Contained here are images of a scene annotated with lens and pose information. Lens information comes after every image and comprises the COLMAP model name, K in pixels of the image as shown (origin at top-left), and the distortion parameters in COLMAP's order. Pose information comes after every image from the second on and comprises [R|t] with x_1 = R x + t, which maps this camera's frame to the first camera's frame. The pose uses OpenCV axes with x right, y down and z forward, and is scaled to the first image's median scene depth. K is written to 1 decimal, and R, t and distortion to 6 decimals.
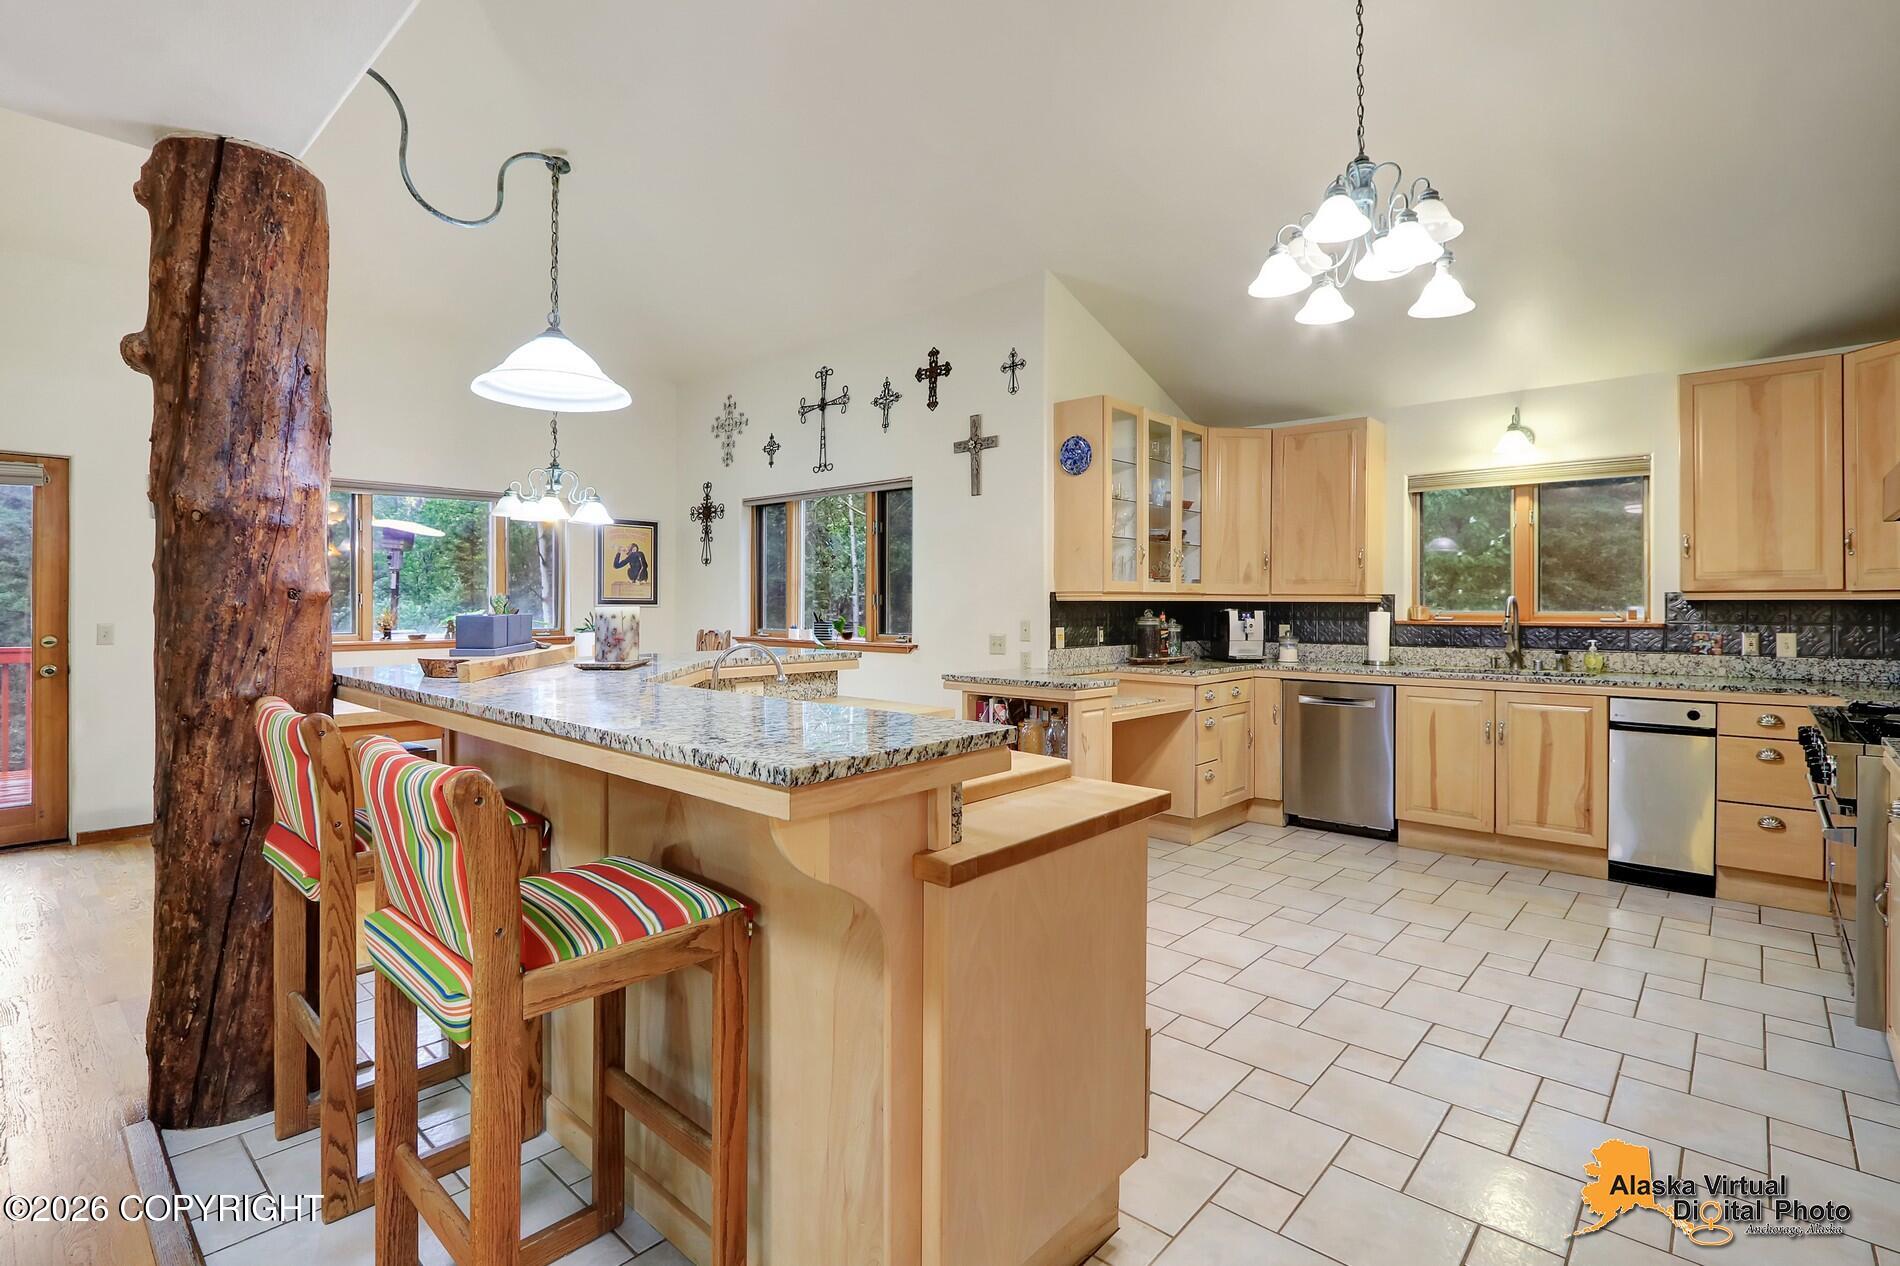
lens RADIAL K [[906.6, 0, 942.6], [0, 906.6, 605.1], [0, 0, 1]] dist [-0.012635, 0.000276]
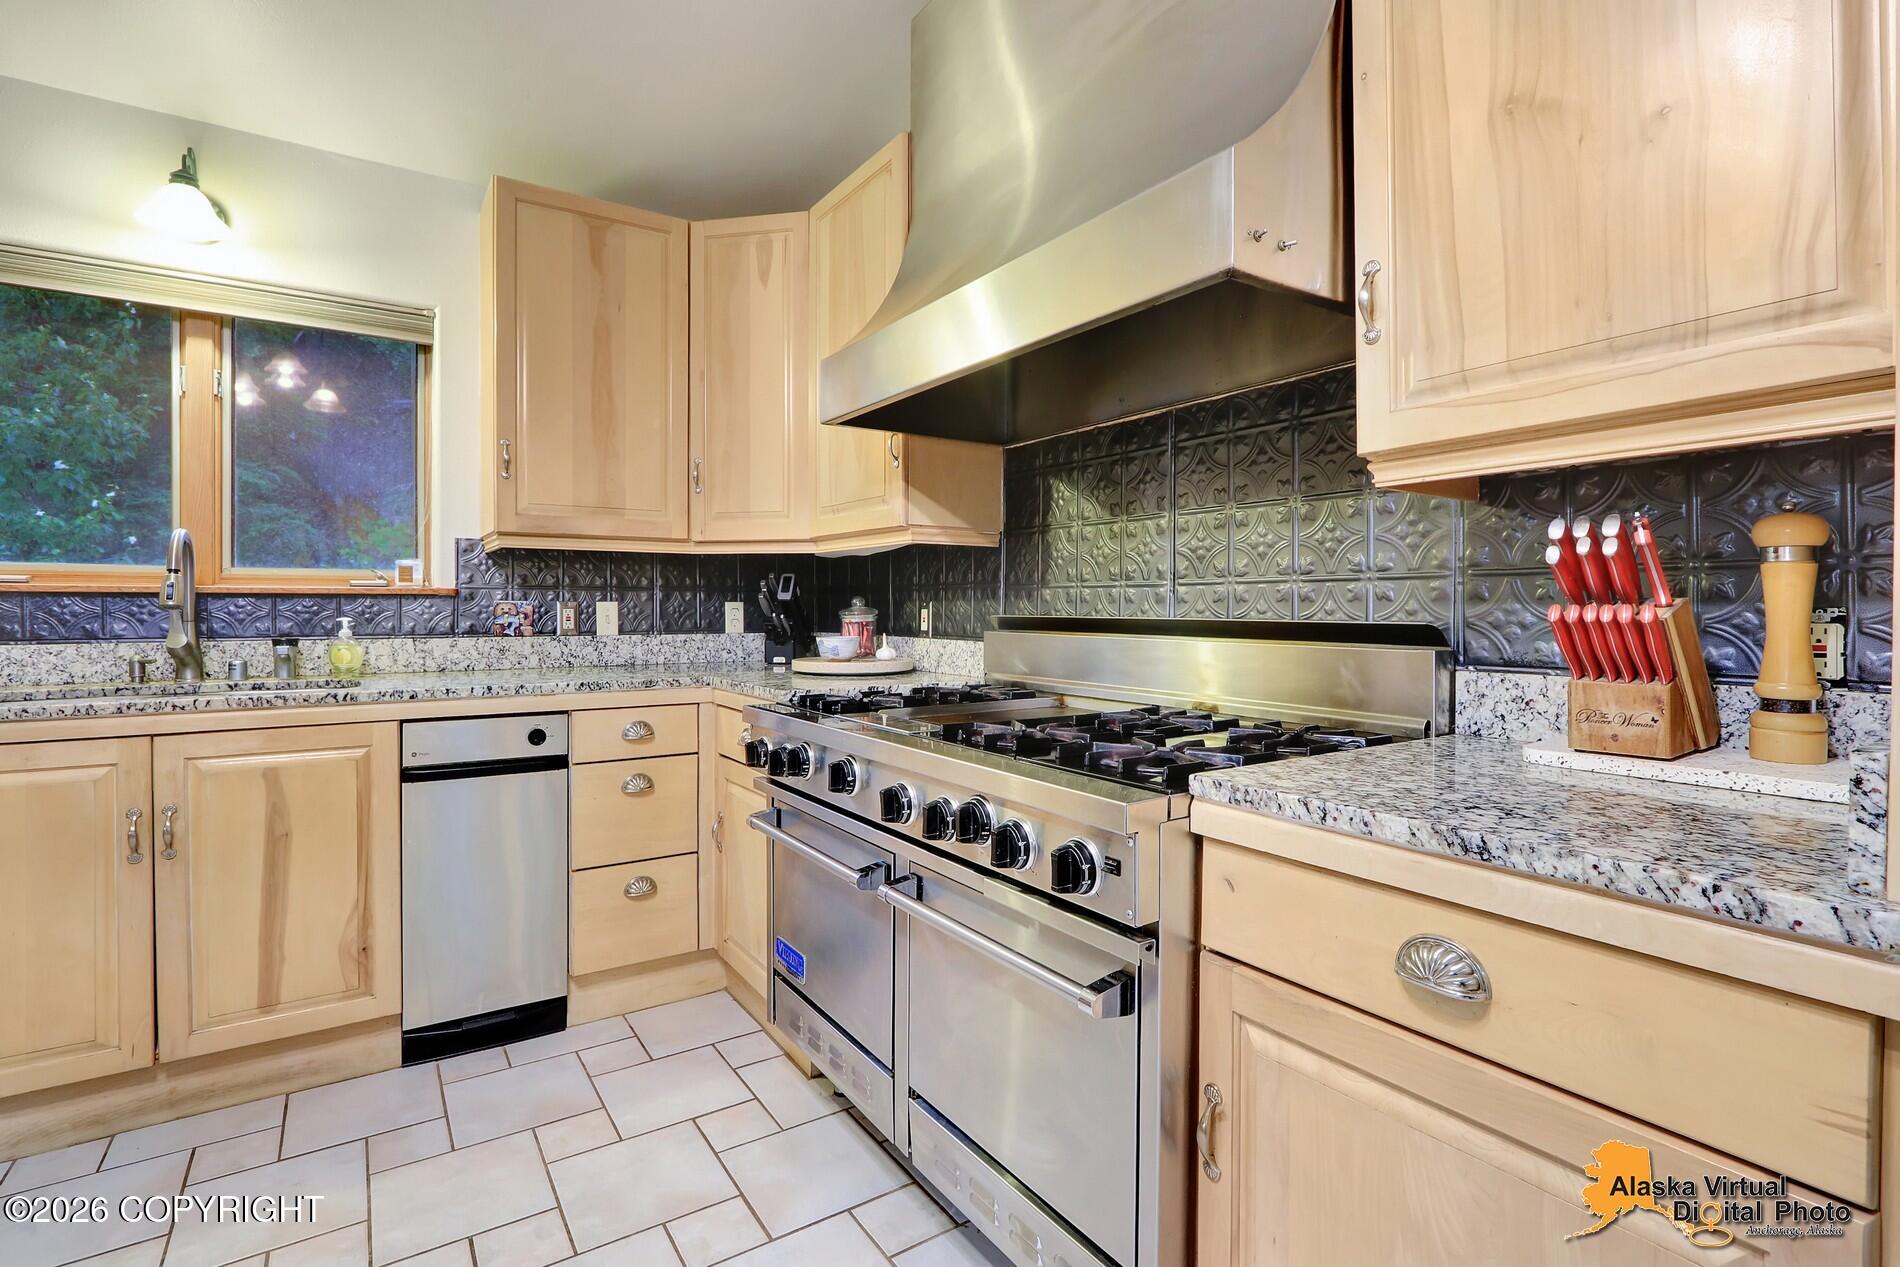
lens RADIAL K [[888.8, 0, 947.1], [0, 888.8, 613.3], [0, 0, 1]] dist [-0.014210, -0.000100]
pose [[0.243810, -0.008005, 0.969790, 0.269055], [-0.002707, 0.999956, 0.008934, 0.028204], [-0.969819, -0.004803, 0.243777, 0.476912]]
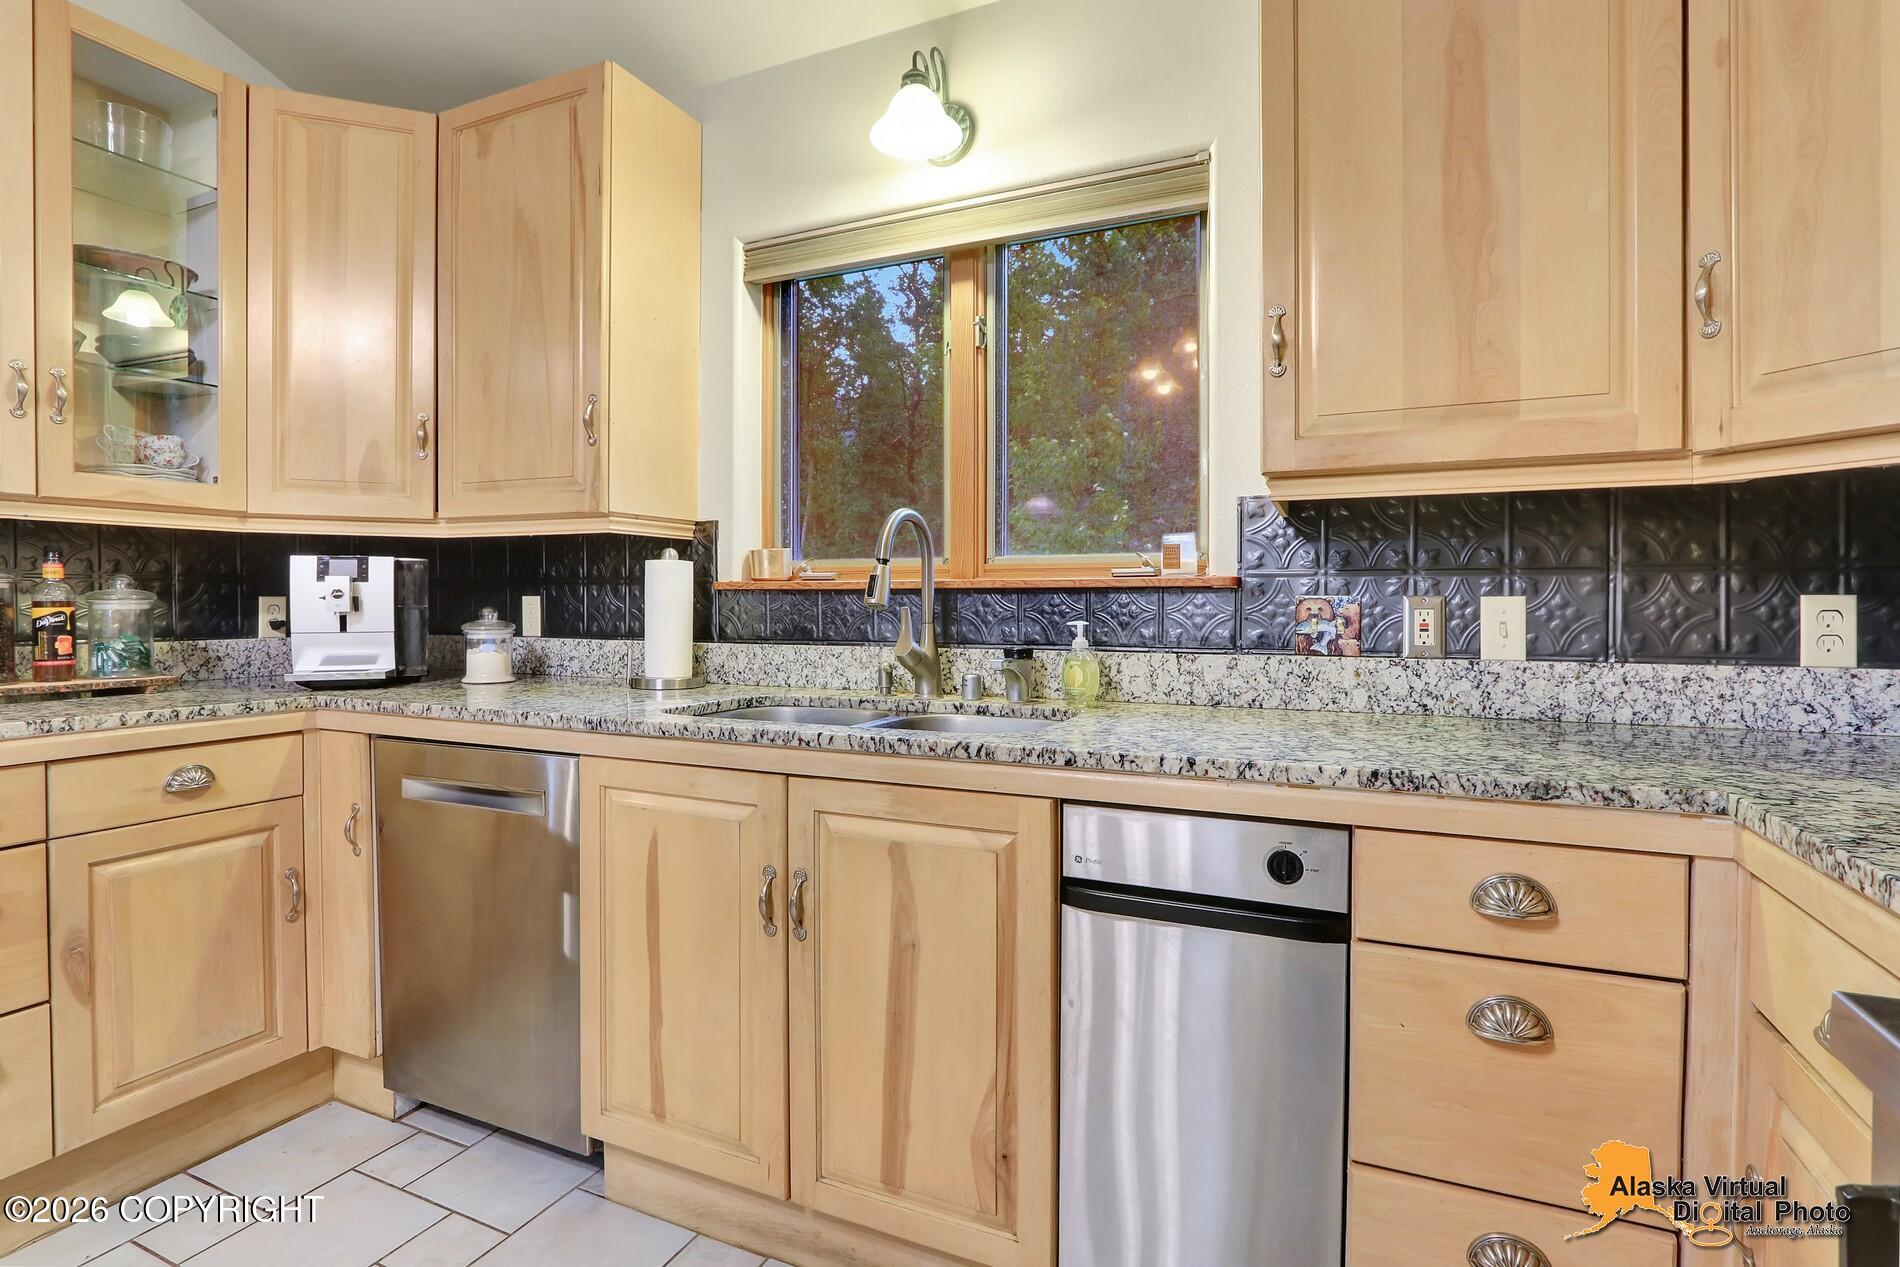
lens RADIAL K [[912.2, 0, 945.1], [0, 912.2, 614.1], [0, 0, 1]] dist [-0.018481, 0.000934]
pose [[0.954830, -0.004501, 0.297118, 0.512620], [0.000394, 0.999904, 0.013880, 0.028234], [-0.297152, -0.013136, 0.954740, 0.599451]]
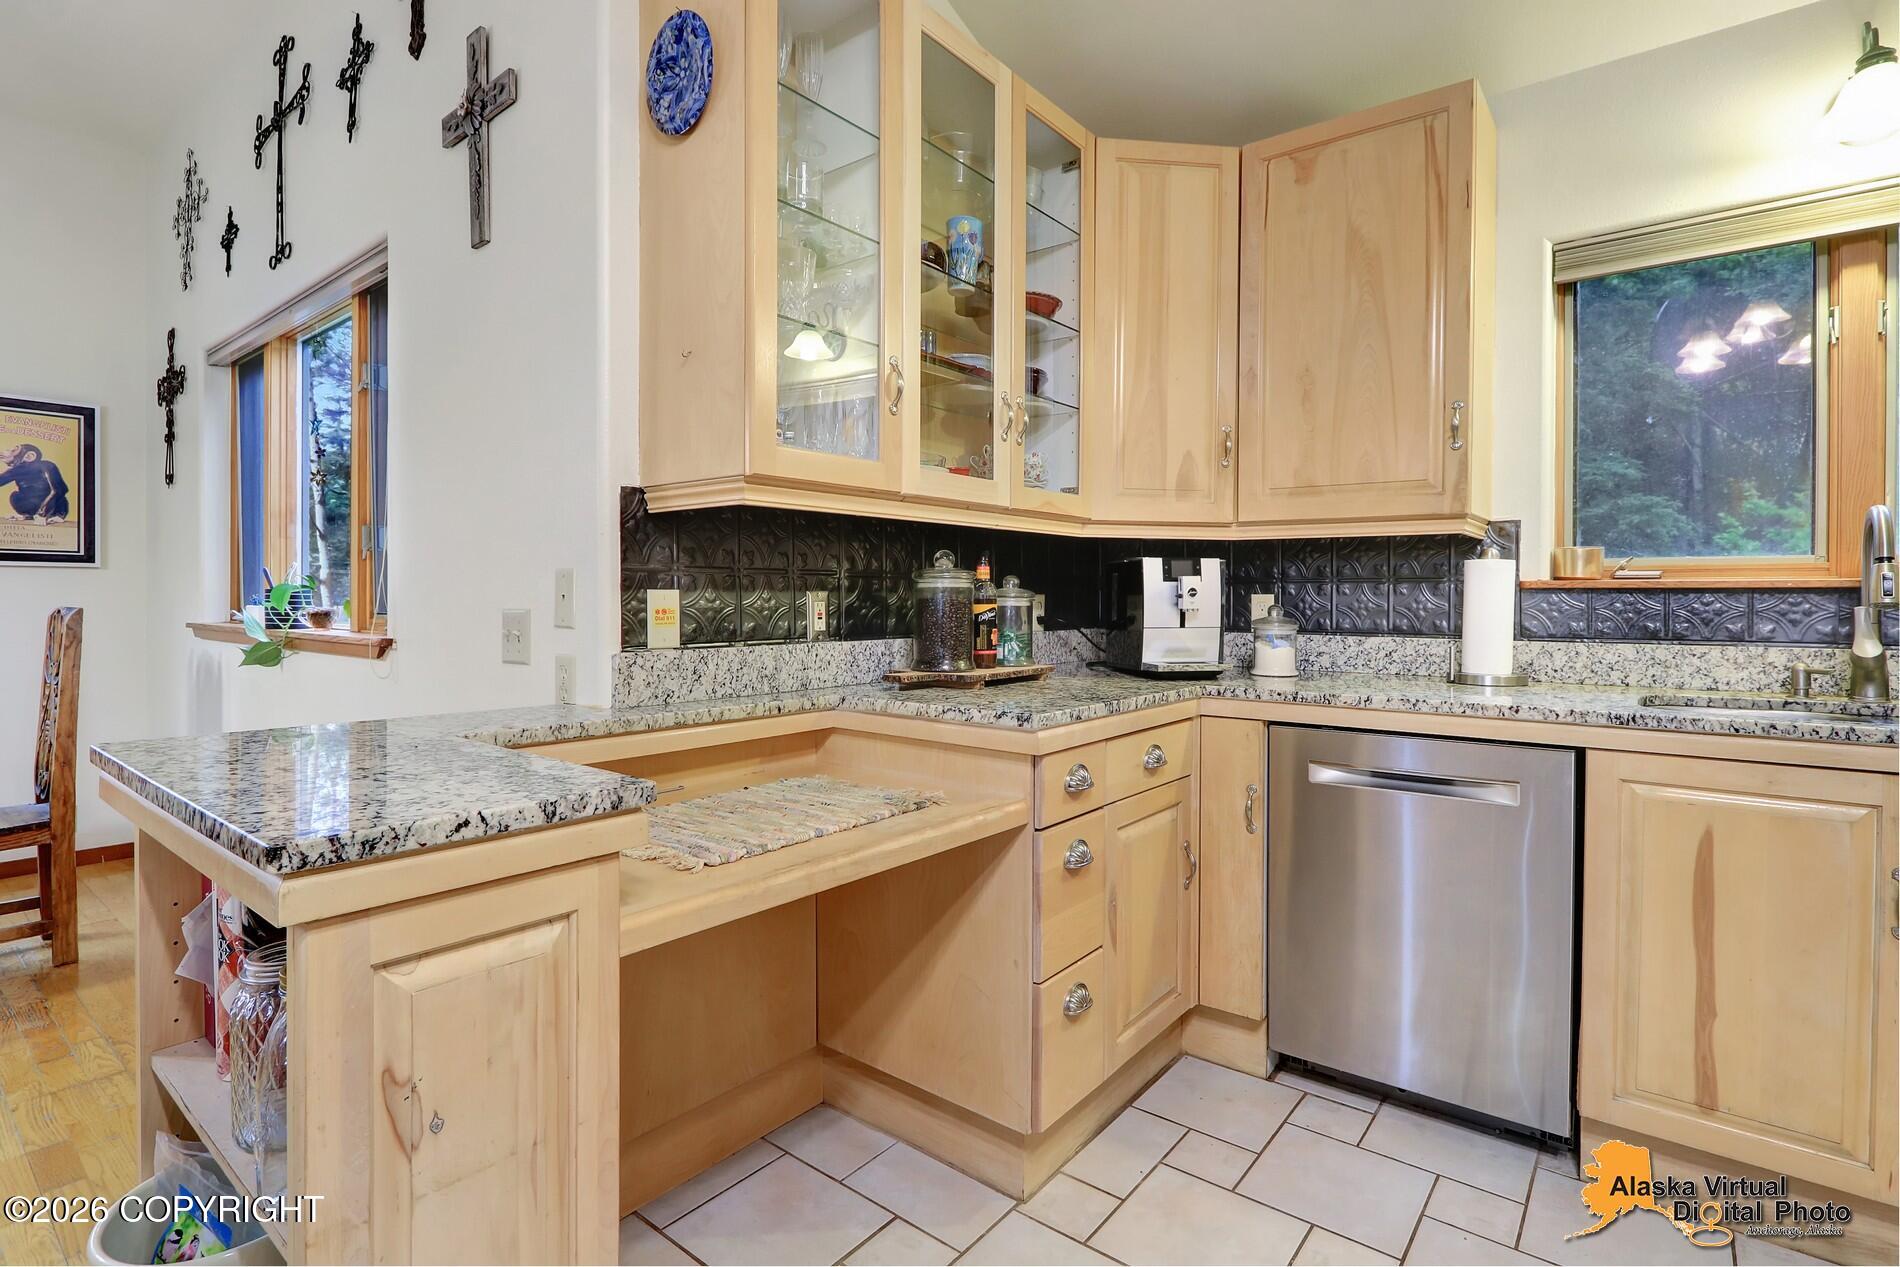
lens RADIAL K [[906.6, 0, 942.6], [0, 906.6, 605.6], [0, 0, 1]] dist [-0.012635, 0.000276]
pose [[0.998247, 0.000469, 0.059191, 0.214877], [-0.000974, 0.999963, 0.008501, 0.027439], [-0.059185, -0.008544, 0.998210, 0.630947]]
